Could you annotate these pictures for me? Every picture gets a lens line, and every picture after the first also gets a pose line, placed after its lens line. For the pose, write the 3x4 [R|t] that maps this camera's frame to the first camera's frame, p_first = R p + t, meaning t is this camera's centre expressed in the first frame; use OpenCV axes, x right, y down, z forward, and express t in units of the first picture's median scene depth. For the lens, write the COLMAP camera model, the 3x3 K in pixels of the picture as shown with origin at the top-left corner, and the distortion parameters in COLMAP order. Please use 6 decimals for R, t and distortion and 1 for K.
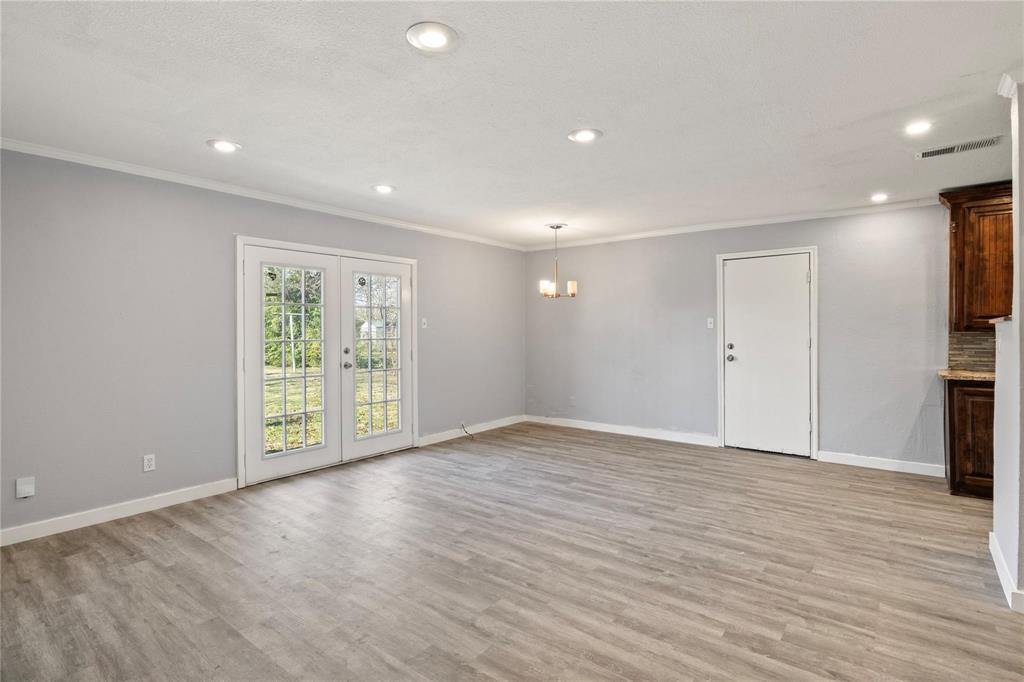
lens RADIAL K [[506.5, 0, 510.6], [0, 506.5, 334.1], [0, 0, 1]] dist [-0.009242, -0.000706]
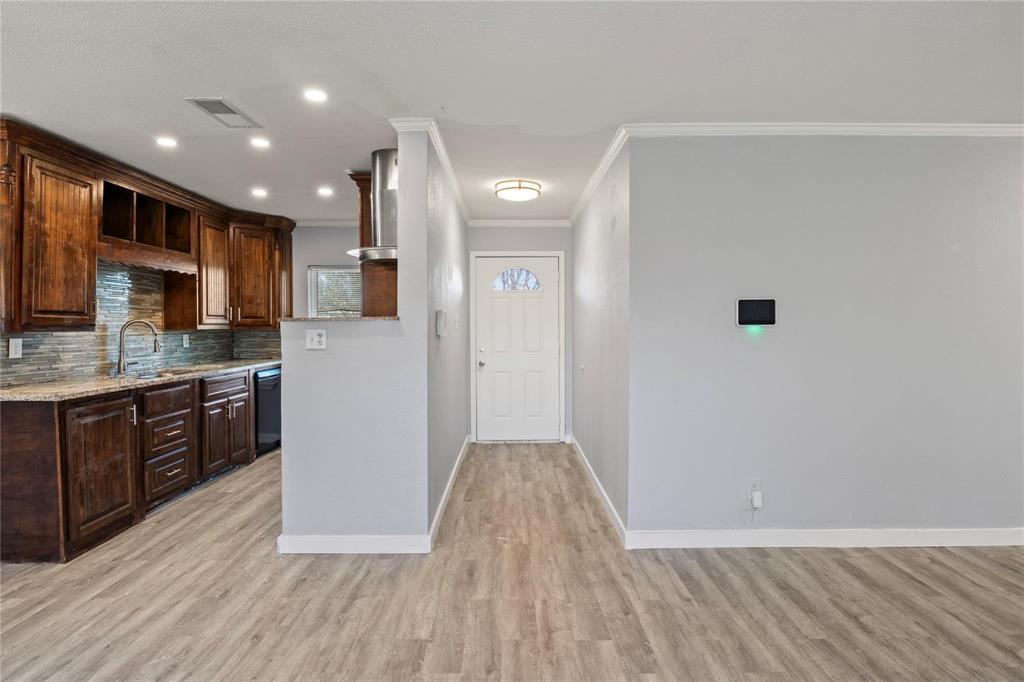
lens RADIAL K [[506.5, 0, 510.1], [0, 506.5, 331.8], [0, 0, 1]] dist [-0.009242, -0.000706]
pose [[-0.623655, -0.003358, 0.781692, -0.064300], [0.010544, 0.999864, 0.012708, -0.007121], [-0.781628, 0.016167, -0.623535, 1.017679]]
